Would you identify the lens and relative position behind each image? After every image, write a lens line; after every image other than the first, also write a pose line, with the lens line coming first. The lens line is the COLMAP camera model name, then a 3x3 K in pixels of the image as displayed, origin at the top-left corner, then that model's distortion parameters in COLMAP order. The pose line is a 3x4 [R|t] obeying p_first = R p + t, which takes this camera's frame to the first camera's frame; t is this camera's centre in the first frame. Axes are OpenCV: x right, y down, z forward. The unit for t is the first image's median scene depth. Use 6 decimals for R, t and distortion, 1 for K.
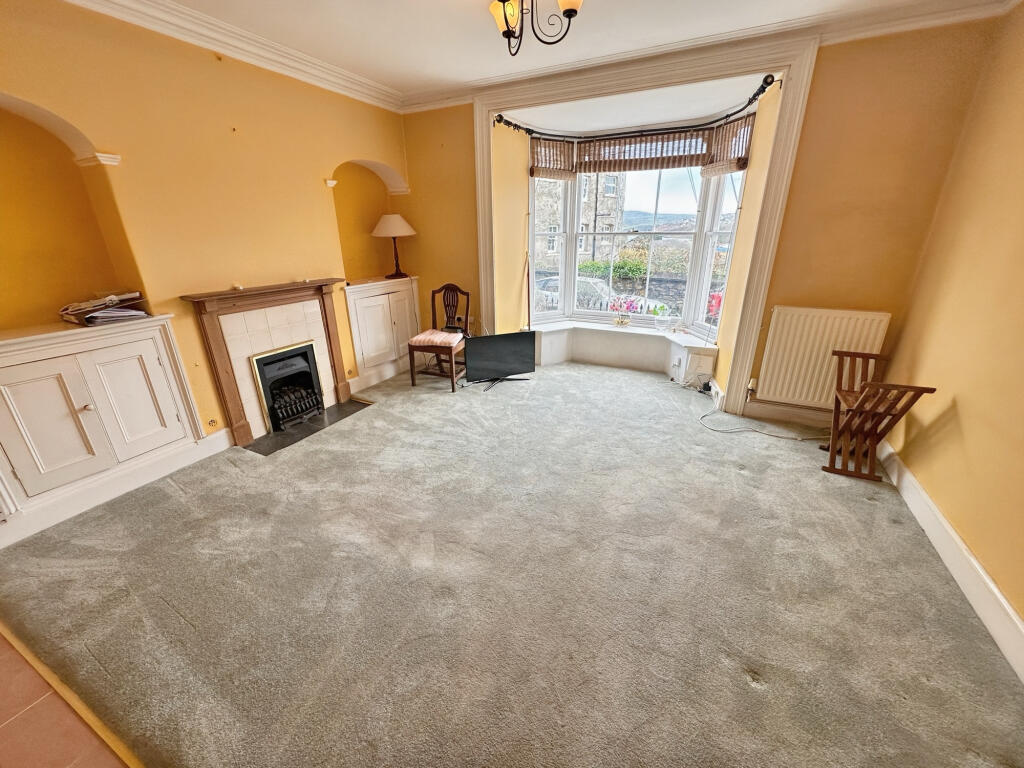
lens RADIAL K [[408.3, 0, 513.8], [0, 408.3, 386.3], [0, 0, 1]] dist [-0.002103, -0.000160]
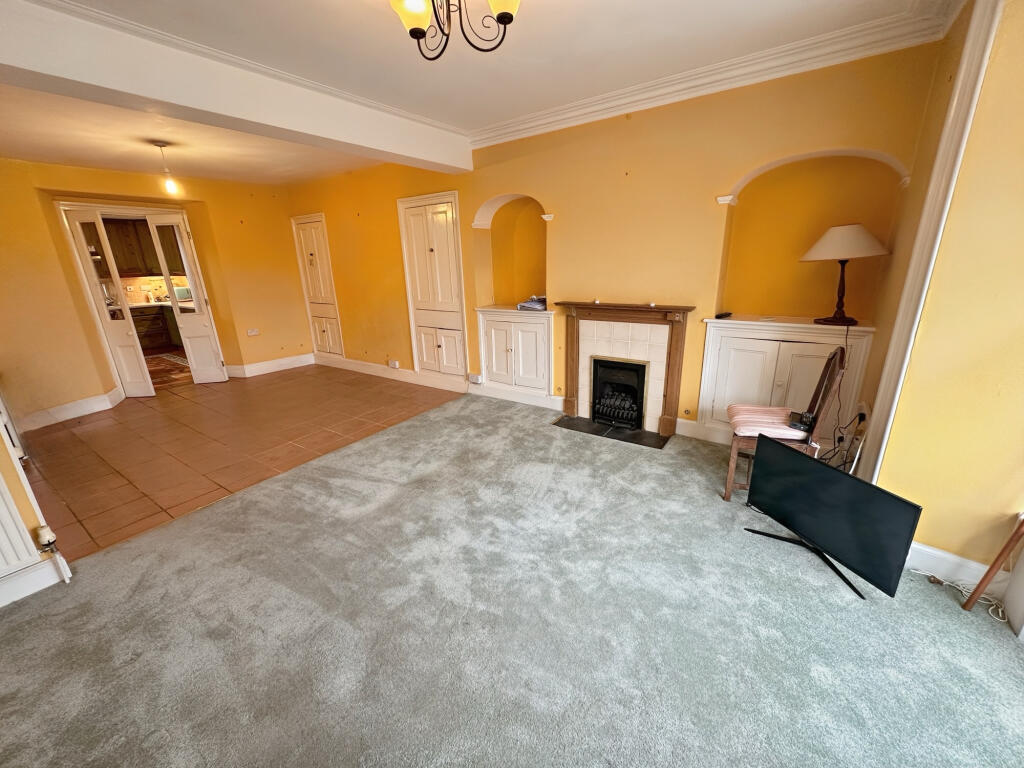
lens RADIAL K [[408.3, 0, 512.0], [0, 408.3, 383.8], [0, 0, 1]] dist [-0.002103, -0.000160]
pose [[-0.145870, 0.300715, -0.942493, 0.553504], [-0.322276, 0.886272, 0.332656, -0.308587], [0.935340, 0.352267, -0.032368, 0.776833]]
